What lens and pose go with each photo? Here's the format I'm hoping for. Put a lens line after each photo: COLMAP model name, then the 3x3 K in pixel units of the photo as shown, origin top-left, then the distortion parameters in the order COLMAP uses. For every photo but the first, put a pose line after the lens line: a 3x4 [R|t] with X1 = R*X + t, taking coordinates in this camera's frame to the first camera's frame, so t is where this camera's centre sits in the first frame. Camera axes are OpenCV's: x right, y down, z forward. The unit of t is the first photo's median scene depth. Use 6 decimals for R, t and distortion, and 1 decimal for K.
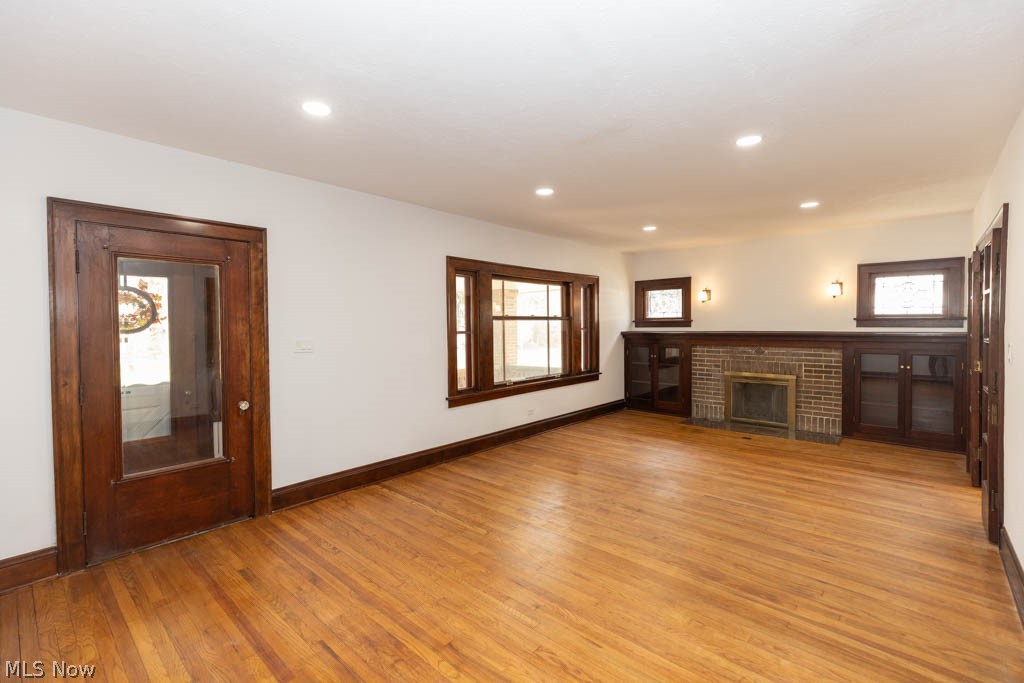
lens RADIAL K [[458.9, 0, 507.1], [0, 458.9, 337.5], [0, 0, 1]] dist [0.010696, 0.000263]
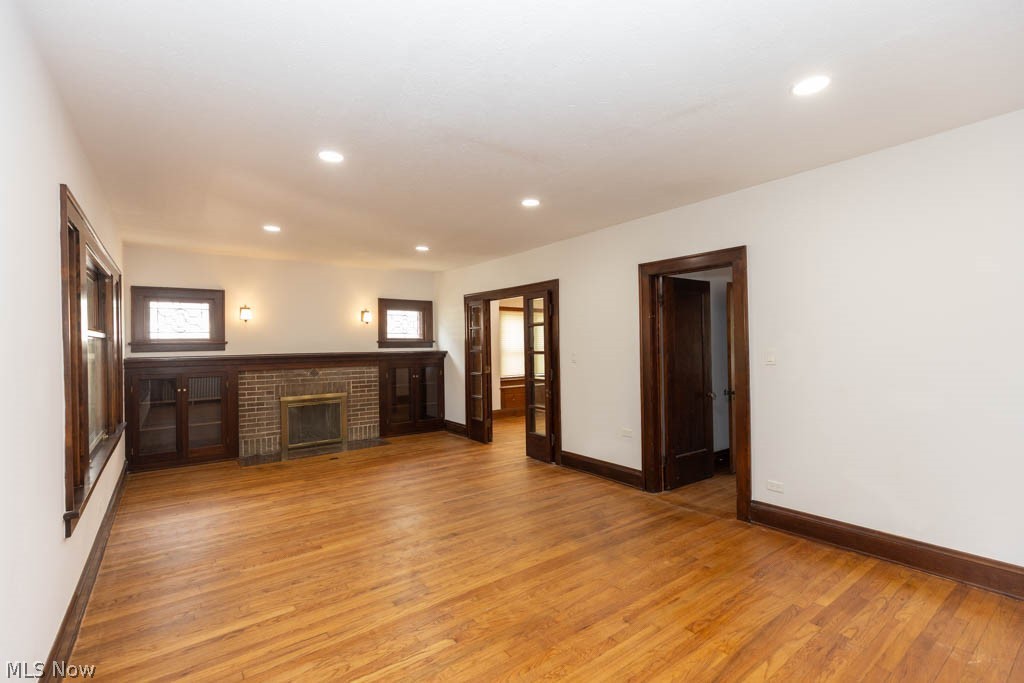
lens RADIAL K [[458.9, 0, 507.1], [0, 458.9, 337.5], [0, 0, 1]] dist [0.010696, 0.000263]
pose [[0.195601, 0.017379, 0.980529, -0.403564], [0.039968, 0.998871, -0.025677, -0.005354], [-0.979869, 0.044212, 0.194686, 0.427646]]
